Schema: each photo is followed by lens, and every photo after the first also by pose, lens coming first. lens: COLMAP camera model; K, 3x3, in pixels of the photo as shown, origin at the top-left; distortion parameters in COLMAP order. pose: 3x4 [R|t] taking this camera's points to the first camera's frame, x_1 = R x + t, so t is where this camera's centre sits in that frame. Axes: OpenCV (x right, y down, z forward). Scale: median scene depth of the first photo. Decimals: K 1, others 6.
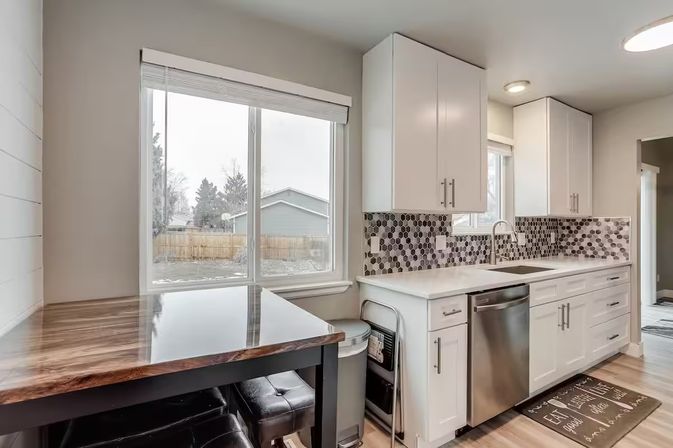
lens RADIAL K [[322.3, 0, 335.3], [0, 322.3, 225.2], [0, 0, 1]] dist [-0.041770, 0.015729]
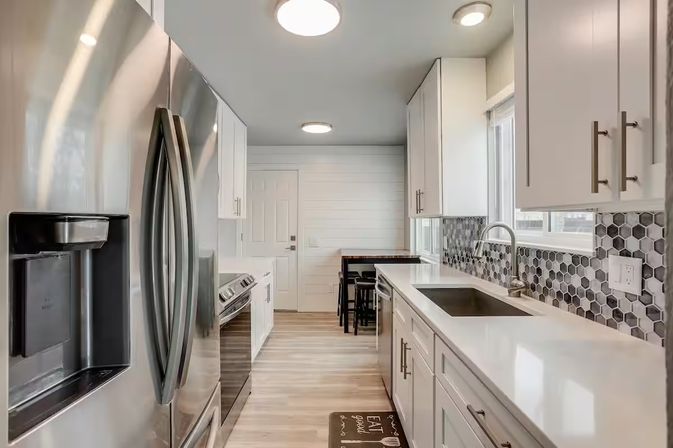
lens RADIAL K [[324.2, 0, 337.2], [0, 324.2, 220.7], [0, 0, 1]] dist [-0.004017, 0.001027]
pose [[-0.496751, -0.004811, -0.867880, 1.436632], [0.001825, 0.999977, -0.006588, -0.019170], [0.867891, -0.004857, -0.496730, 1.225377]]
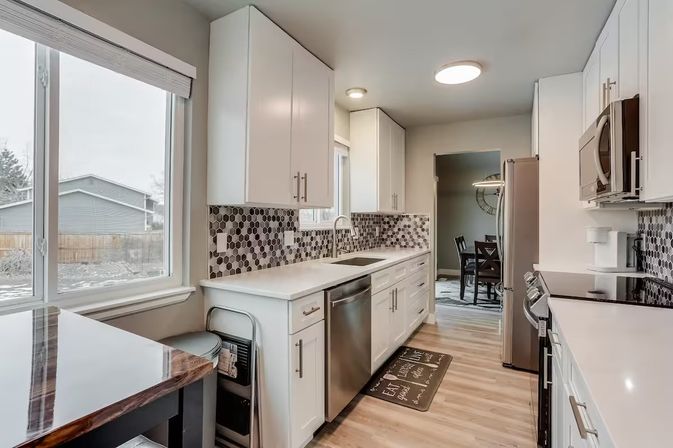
lens RADIAL K [[322.3, 0, 334.7], [0, 322.3, 220.4], [0, 0, 1]] dist [-0.041770, 0.015729]
pose [[0.870105, 0.001752, 0.492864, -0.036775], [-0.001489, 0.999998, -0.000927, 0.000983], [-0.492865, 0.000072, 0.870106, 0.087601]]
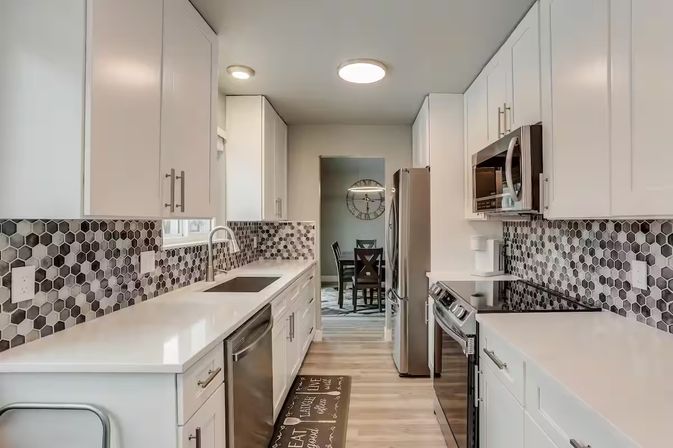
lens RADIAL K [[335.3, 0, 359.1], [0, 335.3, 222.4], [0, 0, 1]] dist [-0.029031, 0.011826]
pose [[0.523019, -0.003859, 0.852312, -0.037091], [0.005710, 0.999983, 0.001024, -0.030153], [-0.852302, 0.004331, 0.523032, 0.281137]]
